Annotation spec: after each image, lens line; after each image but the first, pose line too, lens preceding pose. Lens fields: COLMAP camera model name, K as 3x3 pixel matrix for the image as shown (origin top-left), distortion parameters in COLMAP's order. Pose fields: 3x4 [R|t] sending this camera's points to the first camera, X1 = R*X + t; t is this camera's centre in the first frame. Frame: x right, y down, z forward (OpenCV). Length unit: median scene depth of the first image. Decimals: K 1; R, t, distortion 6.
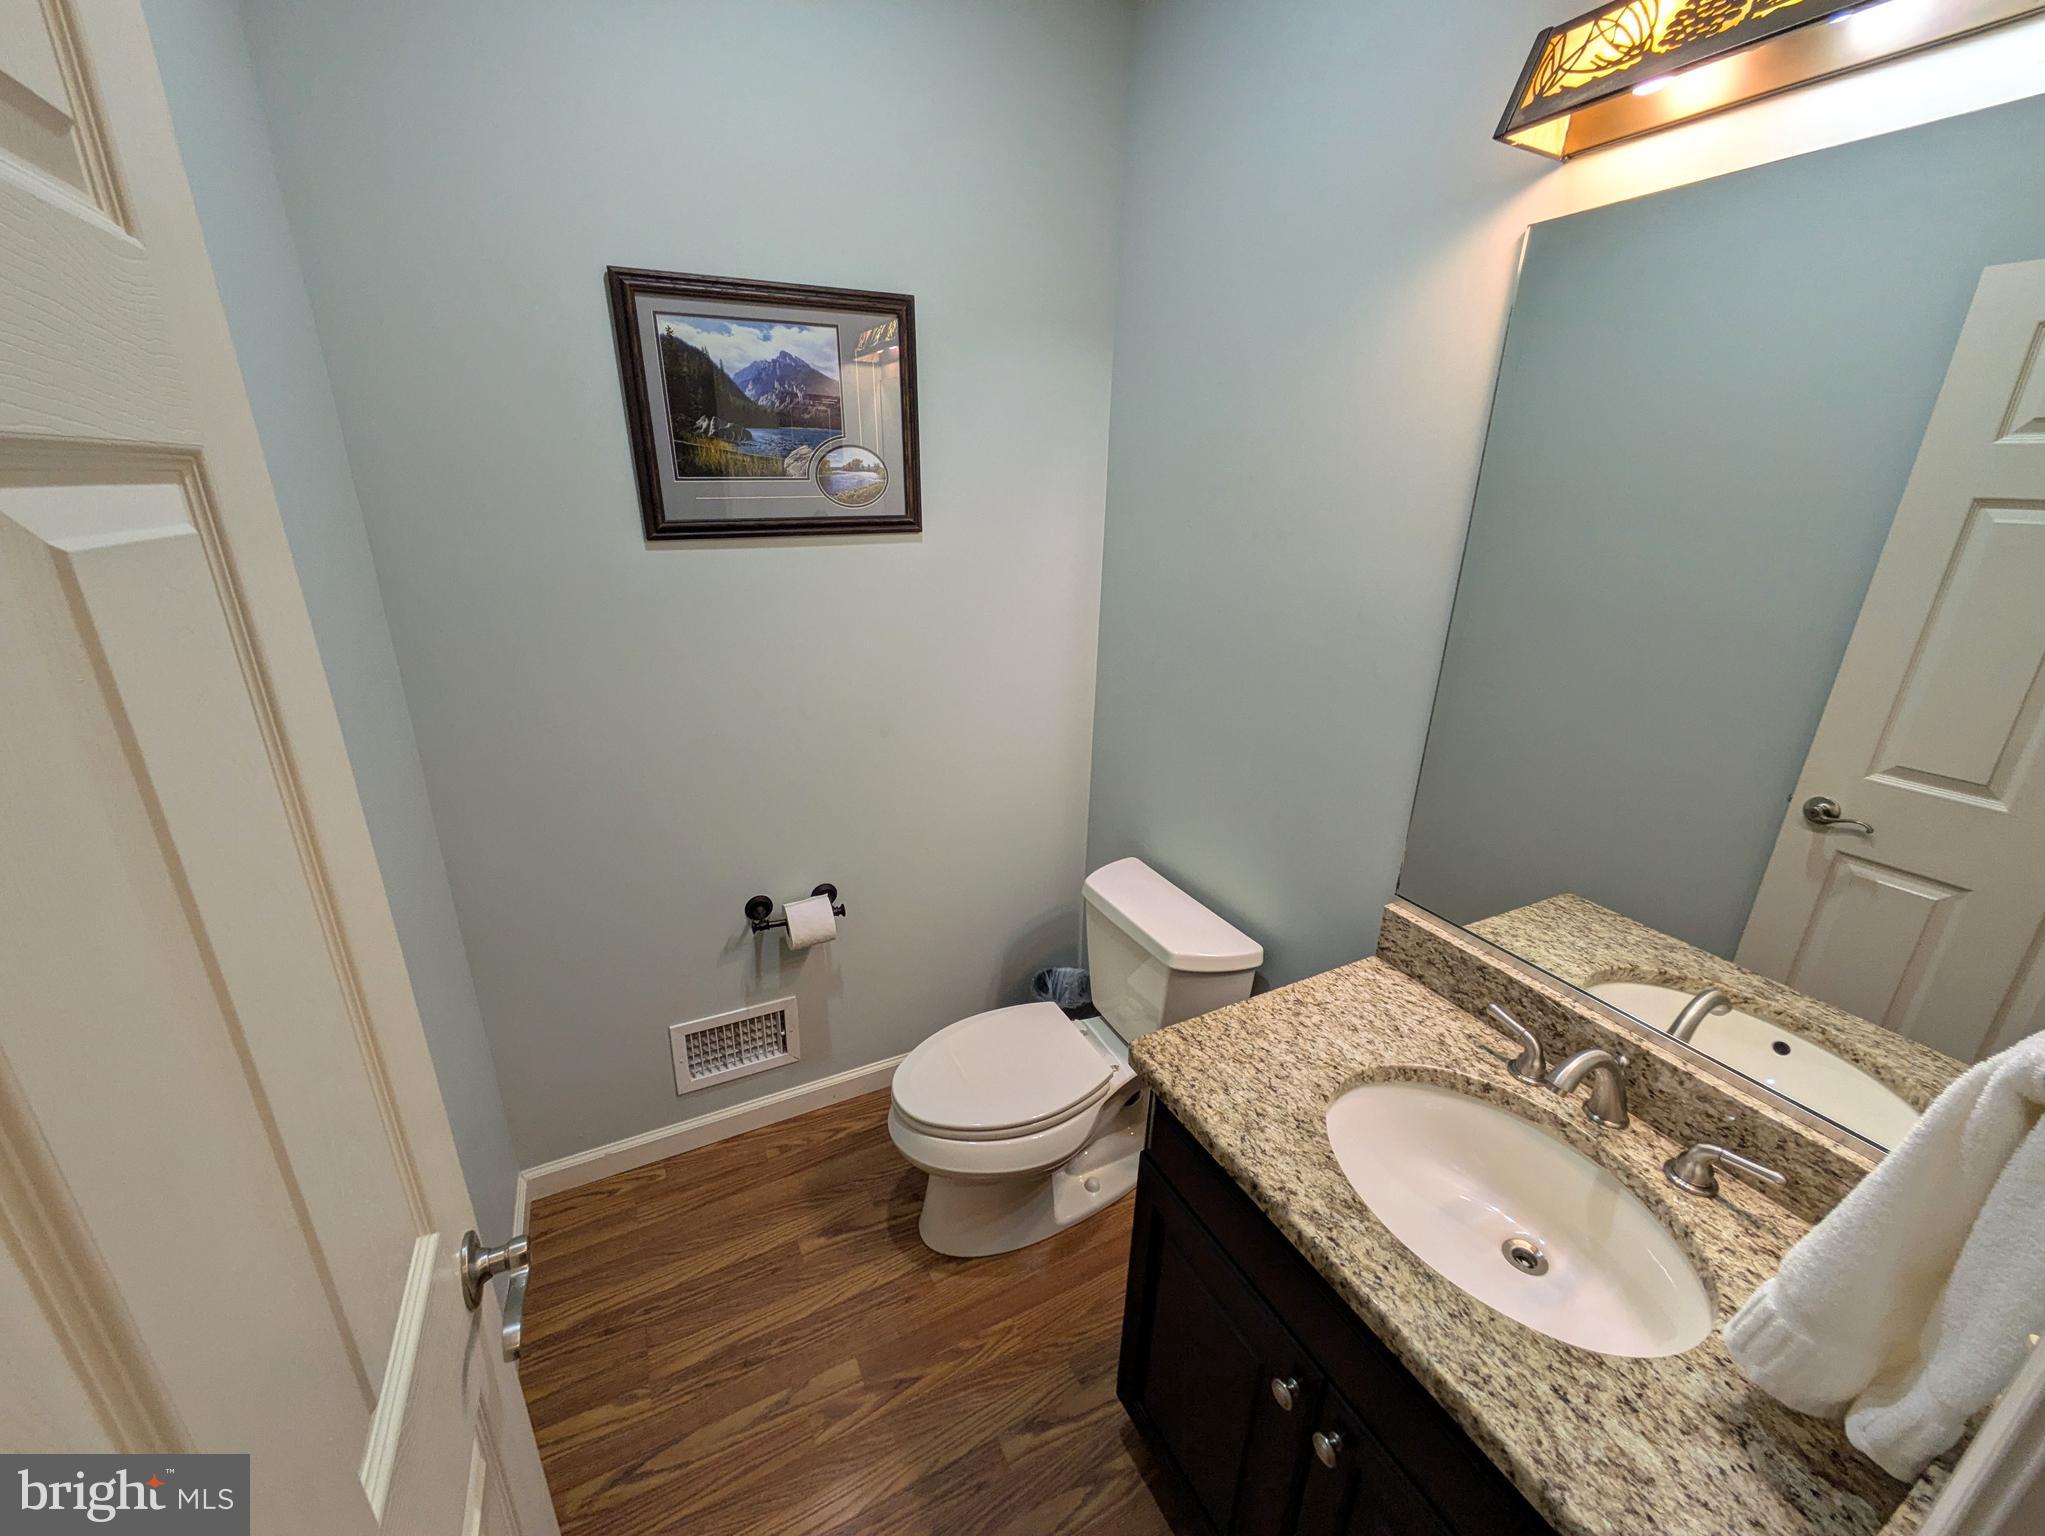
lens RADIAL K [[807.4, 0, 1032.1], [0, 807.4, 764.5], [0, 0, 1]] dist [-0.001317, 0.000437]
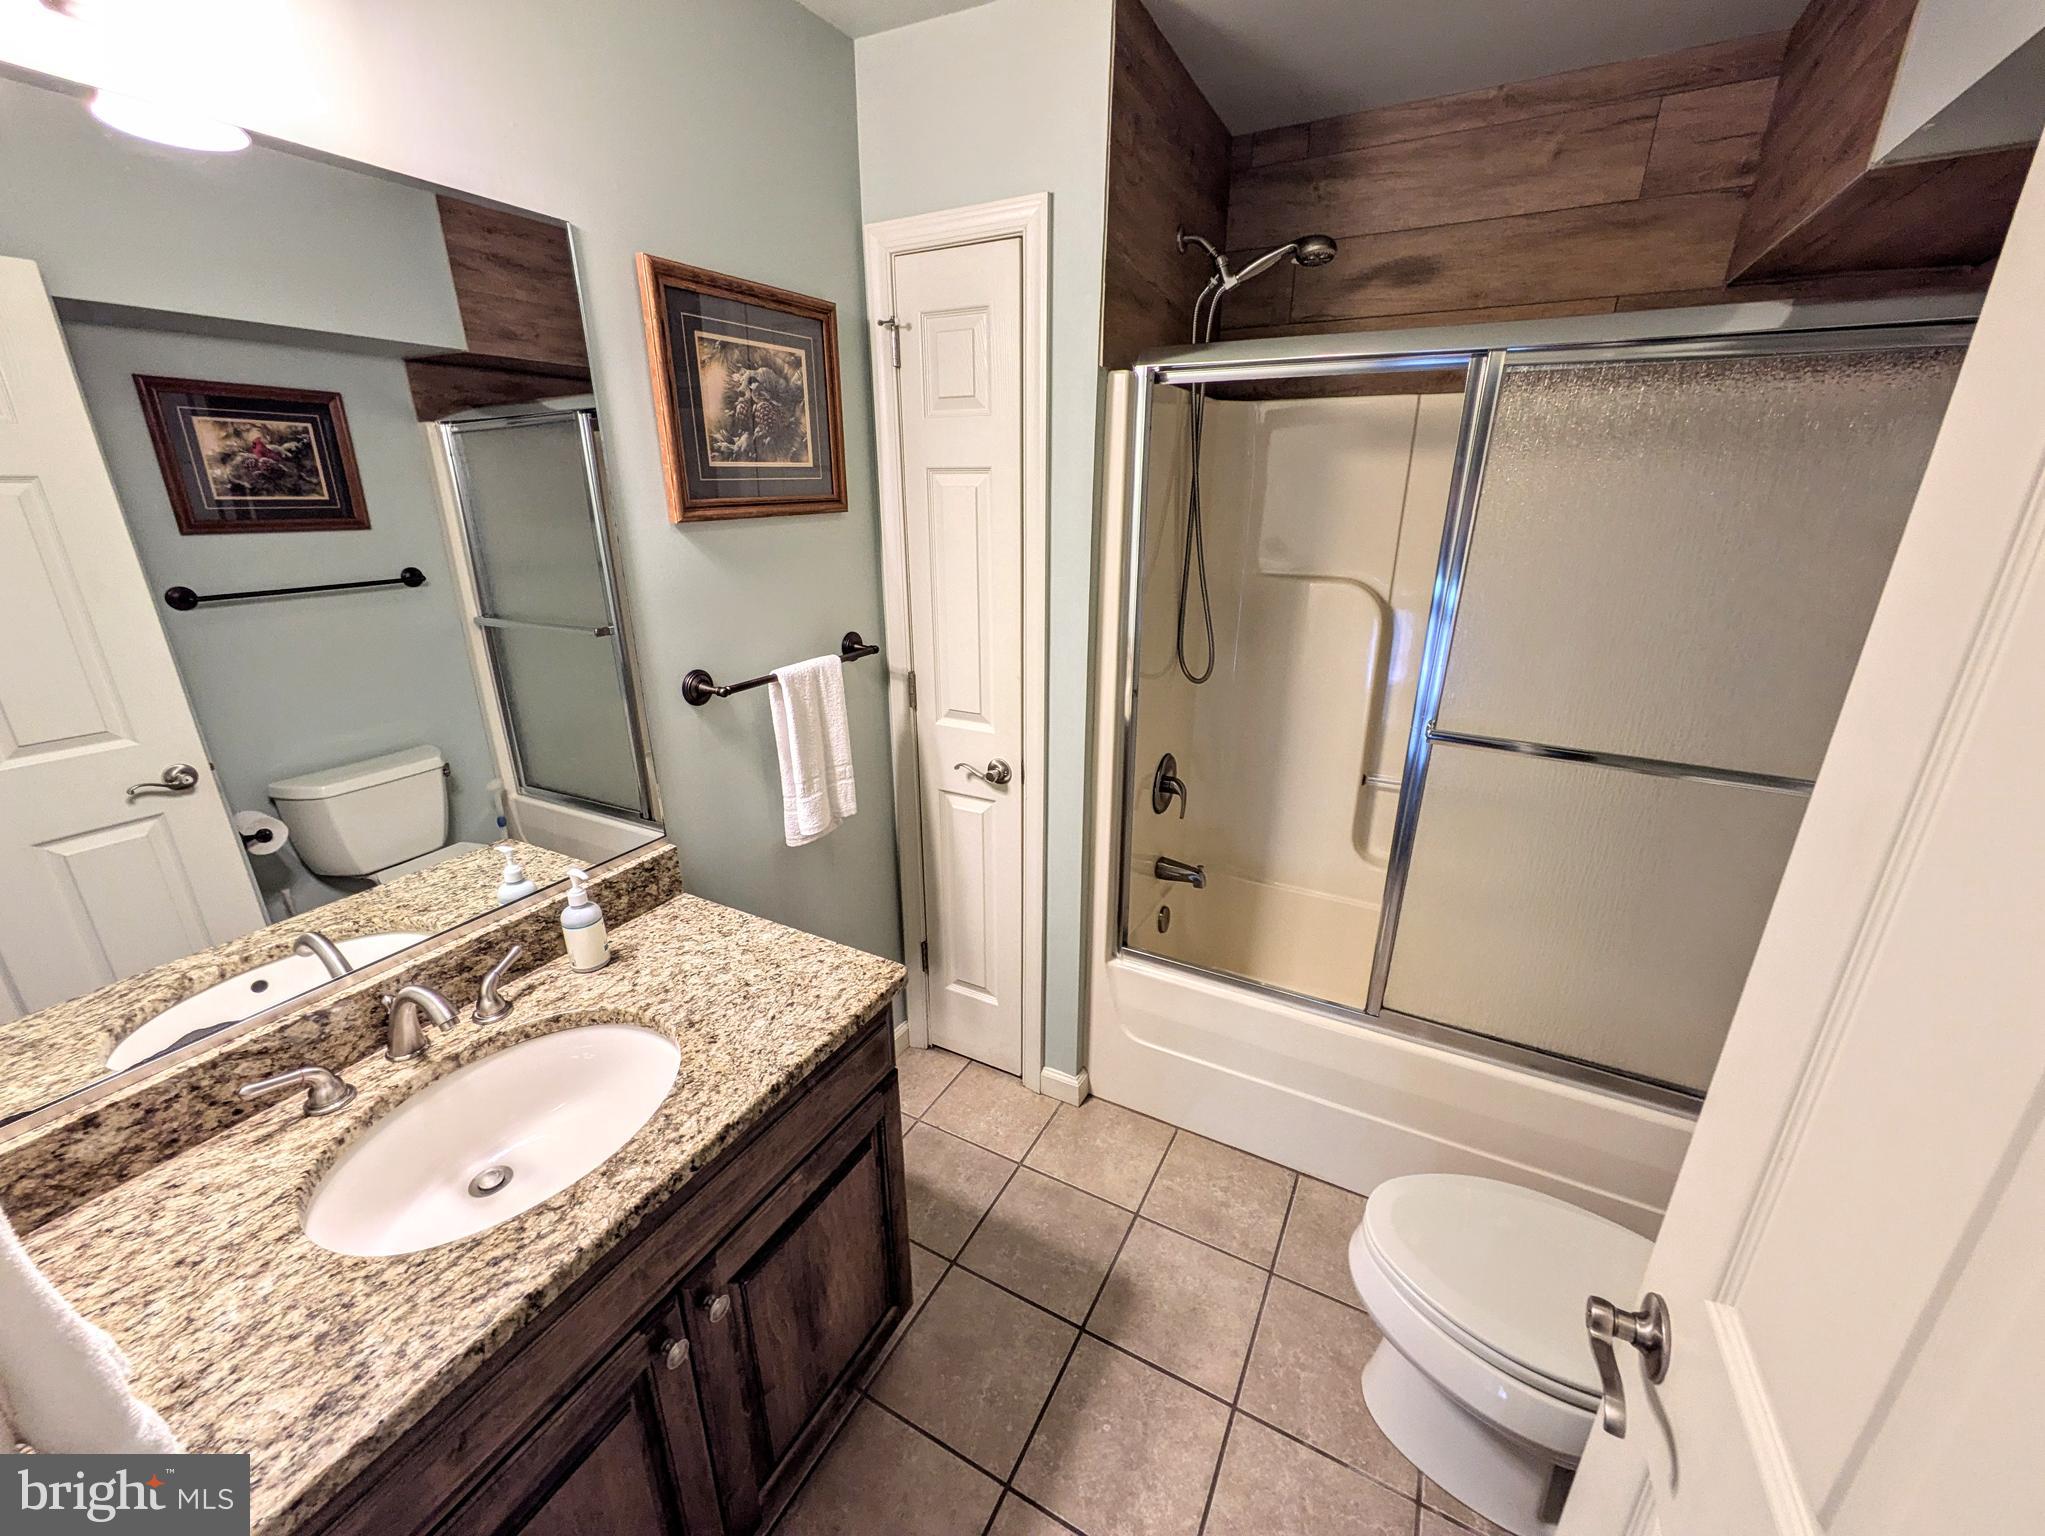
lens RADIAL K [[807.4, 0, 1032.1], [0, 807.4, 764.5], [0, 0, 1]] dist [-0.001317, 0.000437]
pose [[-0.579843, -0.296376, 0.758909, -0.452069], [0.252768, 0.820083, 0.513393, -0.208839], [-0.774526, 0.489515, -0.400605, 0.603547]]
